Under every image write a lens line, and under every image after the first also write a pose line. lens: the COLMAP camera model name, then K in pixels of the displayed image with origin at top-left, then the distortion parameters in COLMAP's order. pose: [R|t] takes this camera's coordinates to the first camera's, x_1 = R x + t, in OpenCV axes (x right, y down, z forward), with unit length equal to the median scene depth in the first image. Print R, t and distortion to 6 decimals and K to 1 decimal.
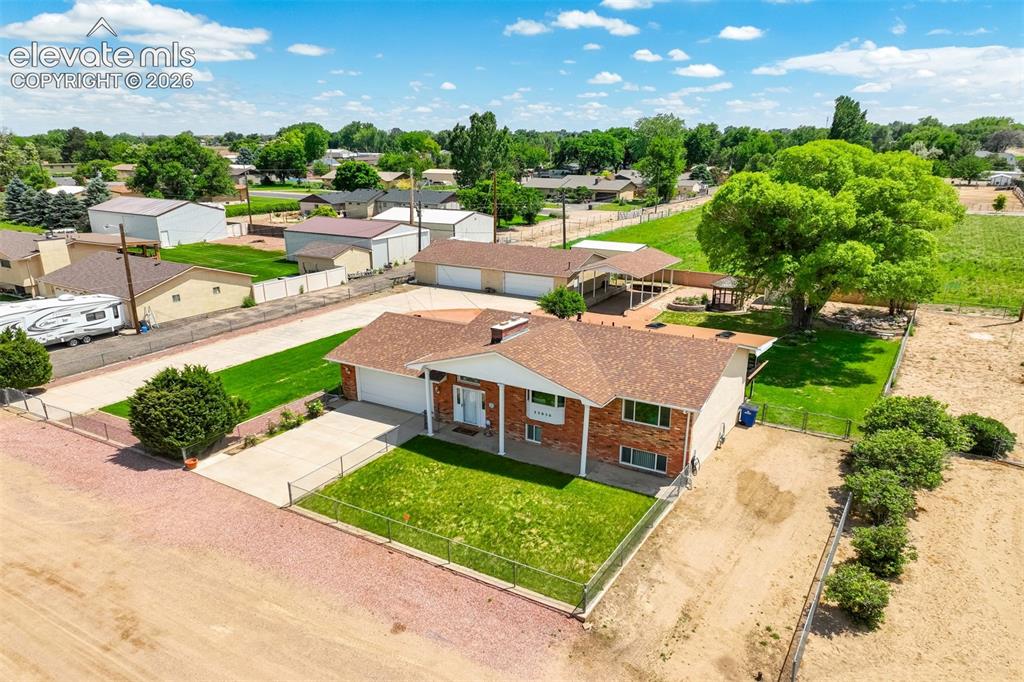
lens RADIAL K [[725.2, 0, 512.0], [0, 725.2, 341.9], [0, 0, 1]] dist [0.002570, 0.016986]
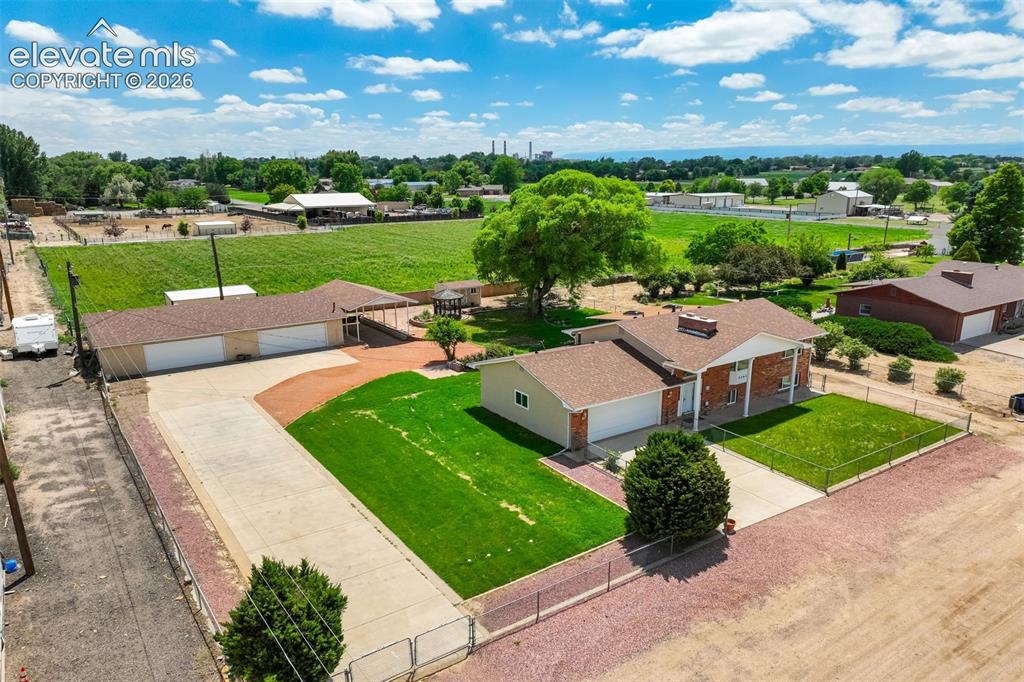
lens RADIAL K [[725.2, 0, 507.5], [0, 725.2, 340.6], [0, 0, 1]] dist [0.002570, 0.016986]
pose [[0.405104, -0.209467, 0.889952, -0.823026], [0.250765, 0.961528, 0.112166, -0.138927], [-0.879208, 0.177730, 0.442046, 0.507888]]
